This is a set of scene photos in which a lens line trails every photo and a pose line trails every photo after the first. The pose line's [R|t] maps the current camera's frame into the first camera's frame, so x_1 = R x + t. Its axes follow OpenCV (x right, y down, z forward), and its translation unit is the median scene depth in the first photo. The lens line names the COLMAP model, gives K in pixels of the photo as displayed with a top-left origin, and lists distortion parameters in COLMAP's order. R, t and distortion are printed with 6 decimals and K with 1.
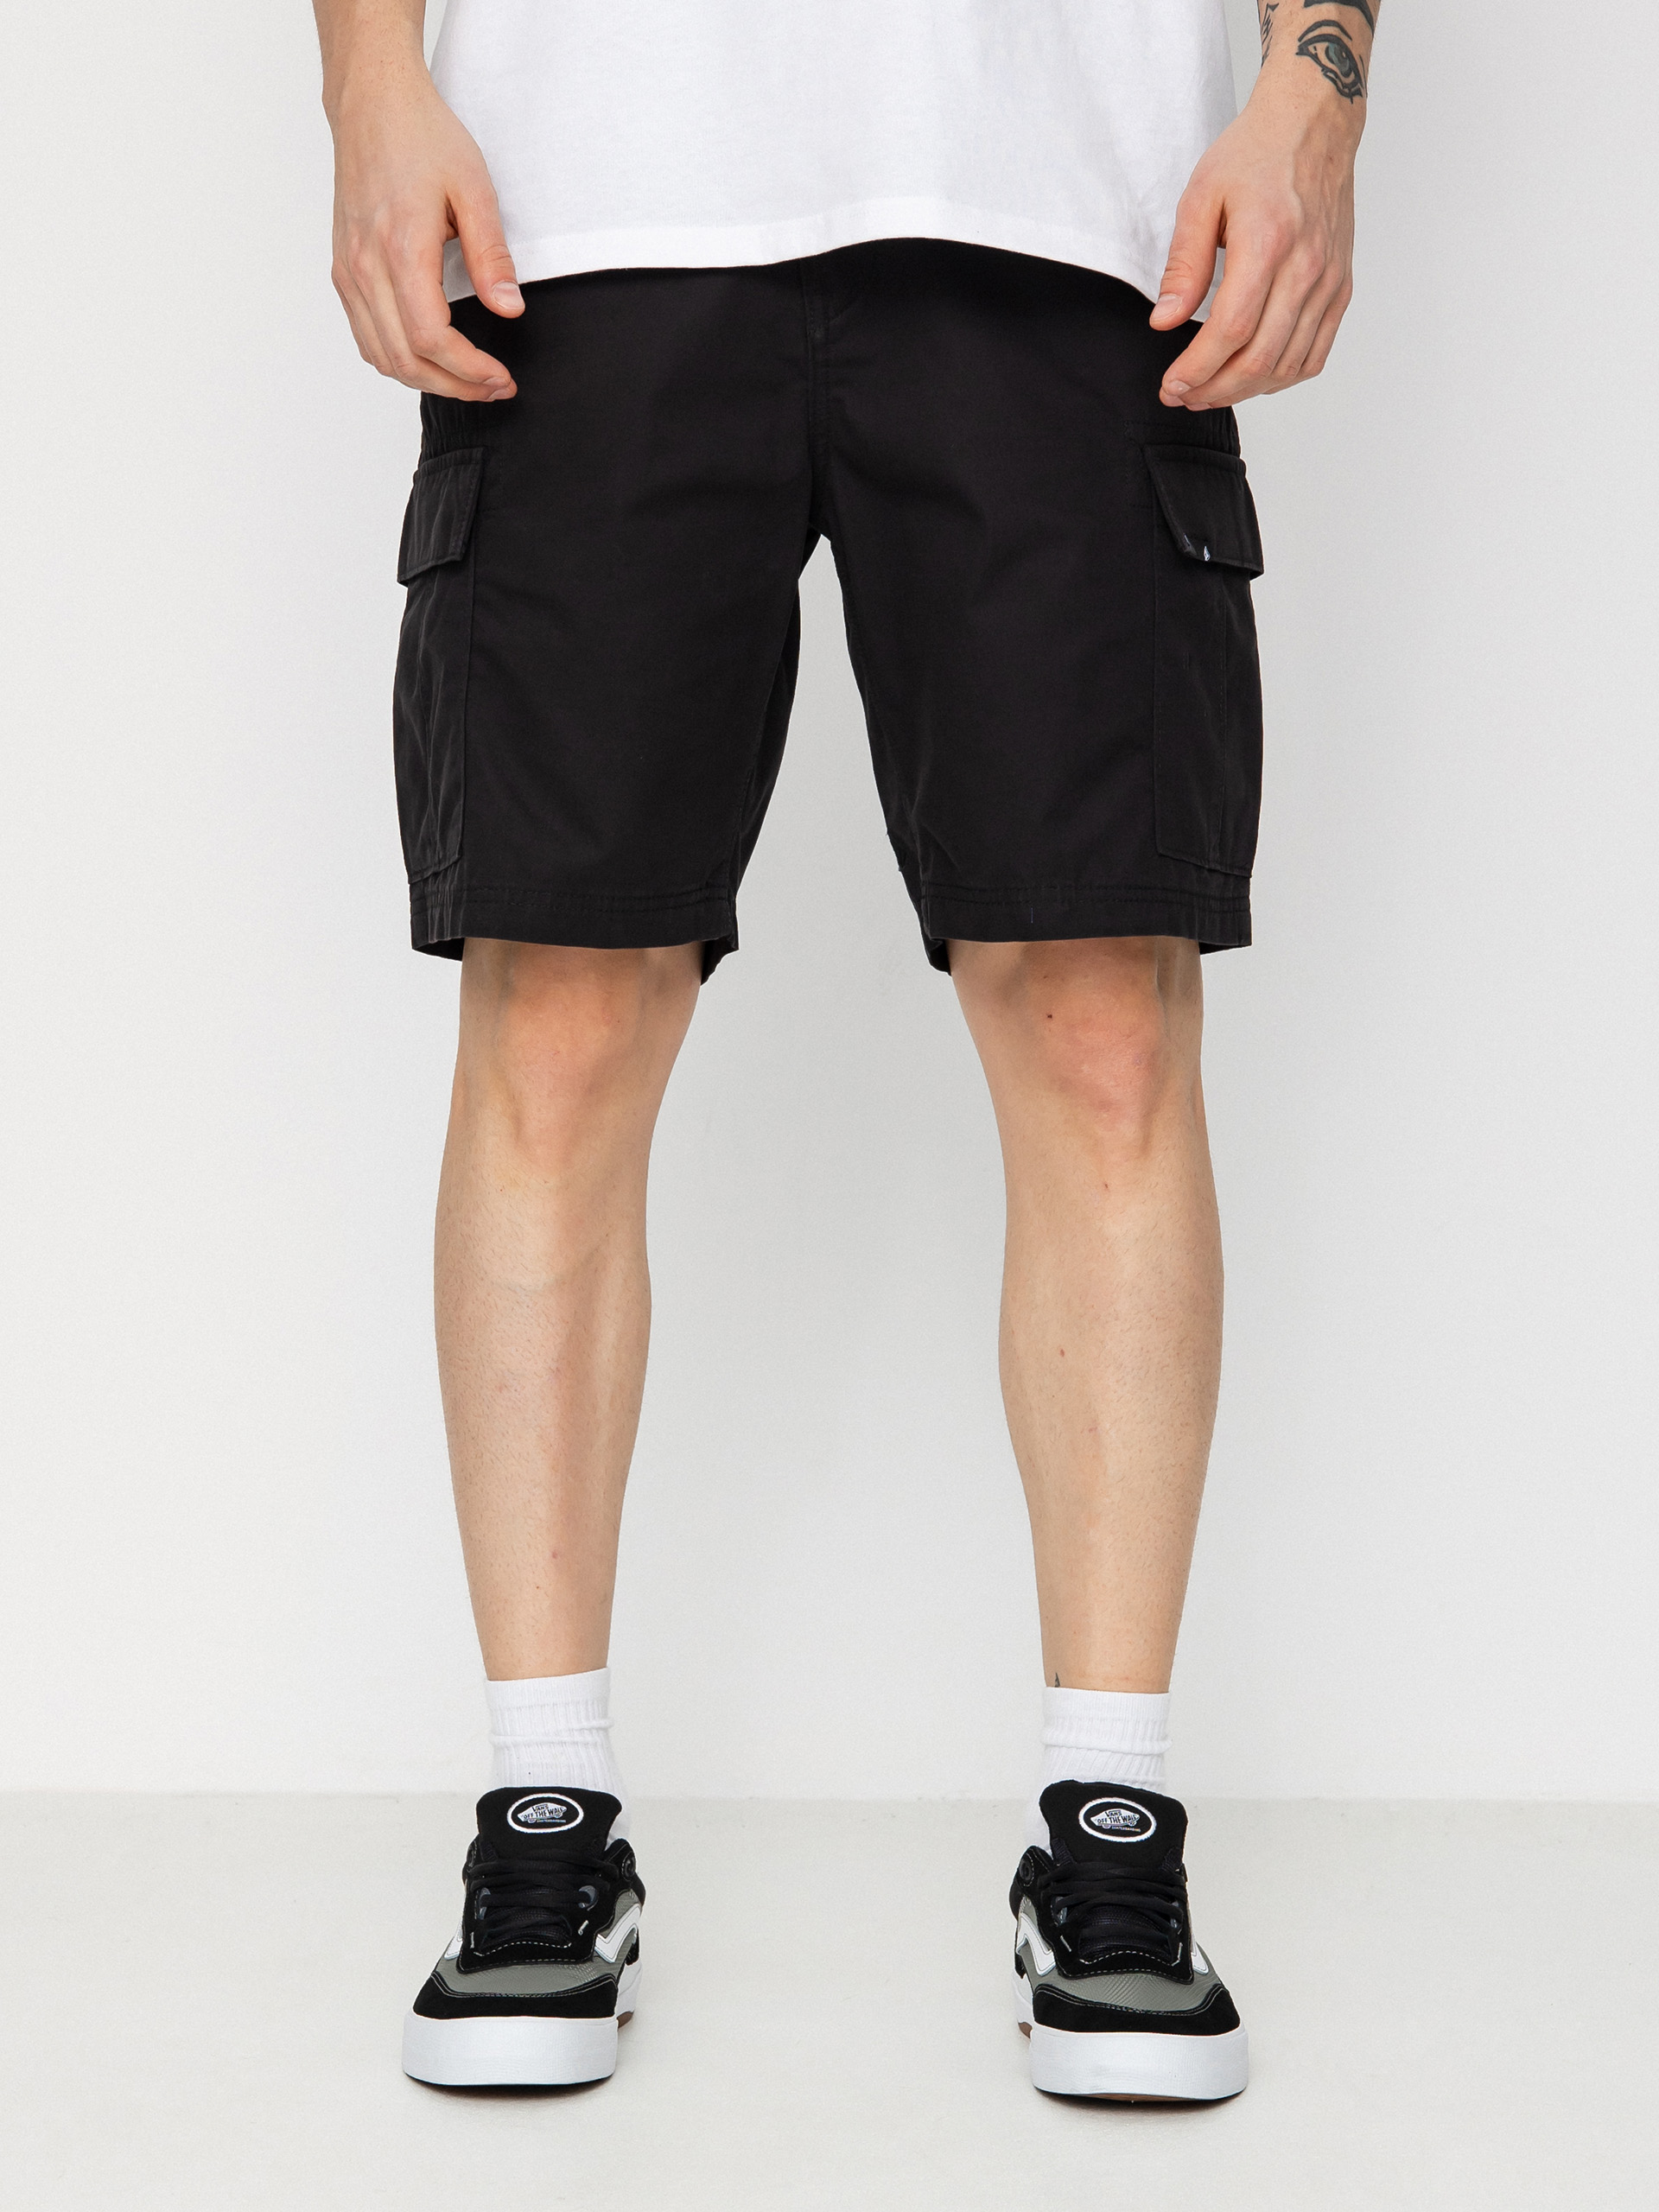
lens RADIAL K [[3463.9, 0, 829.6], [0, 3463.9, 1142.2], [0, 0, 1]] dist [0.244574, 0.084861]
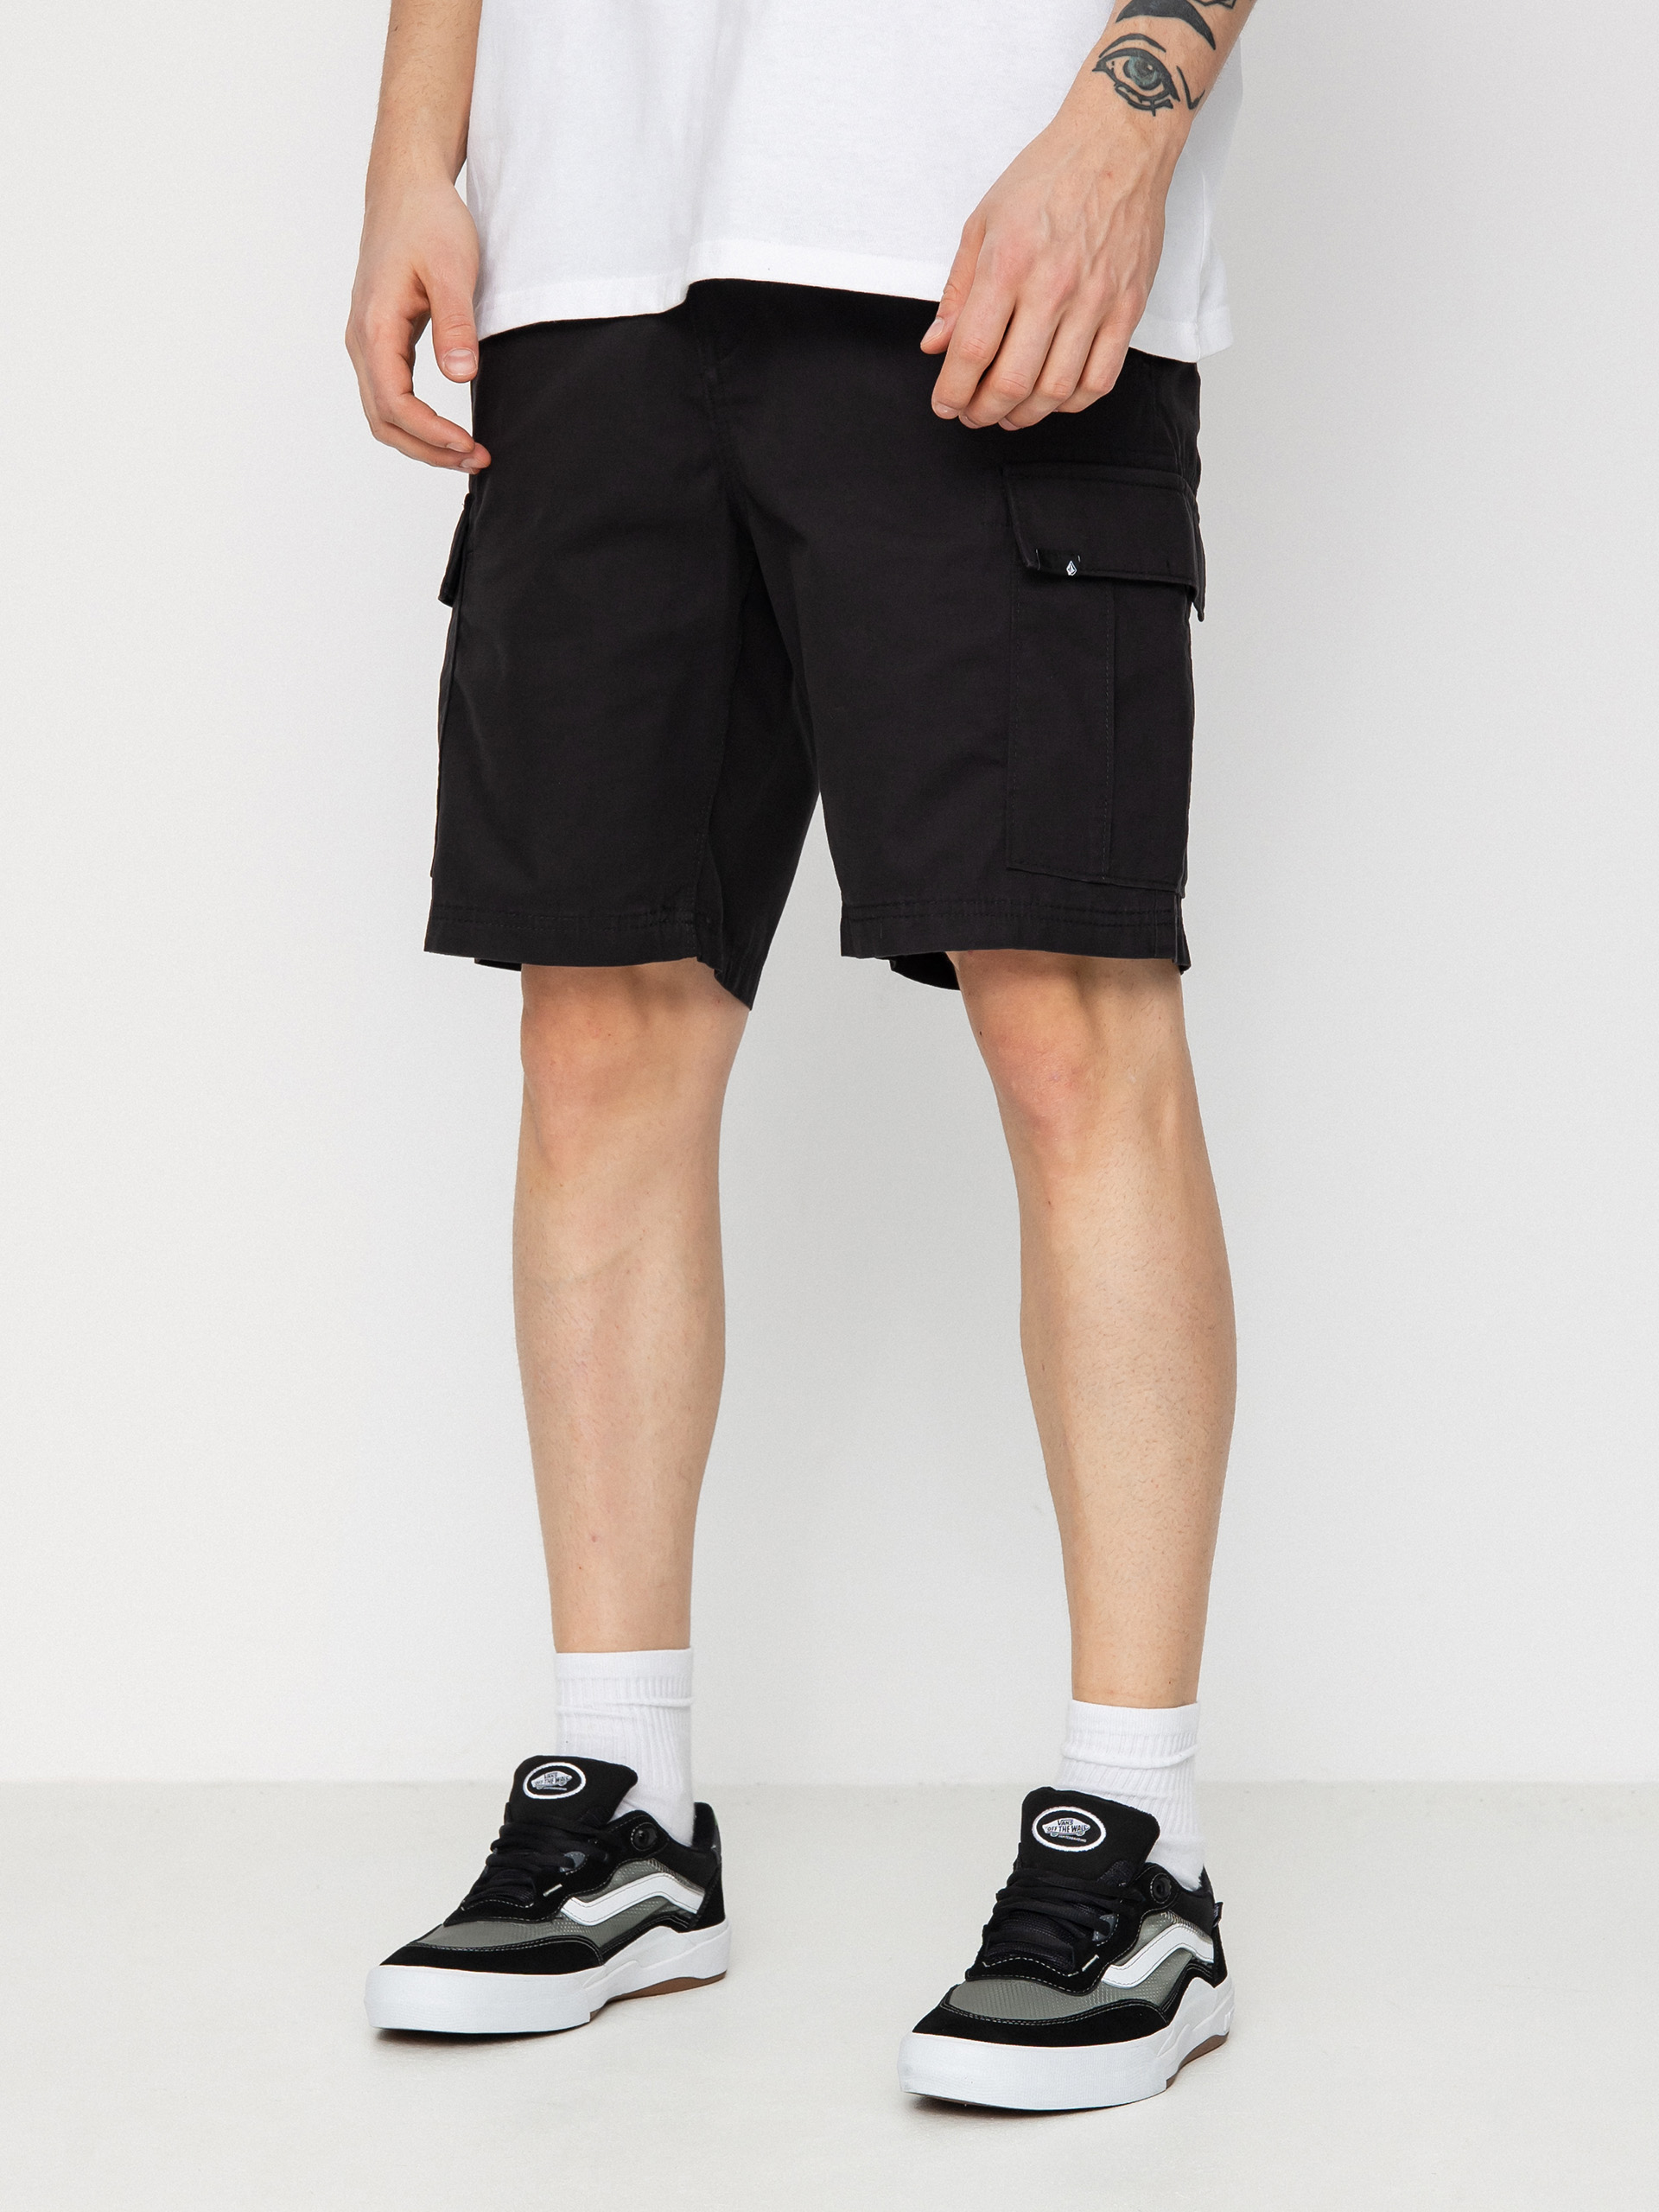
lens RADIAL K [[3476.4, 0, 829.5], [0, 3476.4, 1106.0], [0, 0, 1]] dist [0.352247, 0.006110]
pose [[0.939371, 0.007215, -0.342827, 0.363408], [-0.014554, 0.999717, -0.018837, 0.006964], [0.342594, 0.022685, 0.939210, 0.023590]]
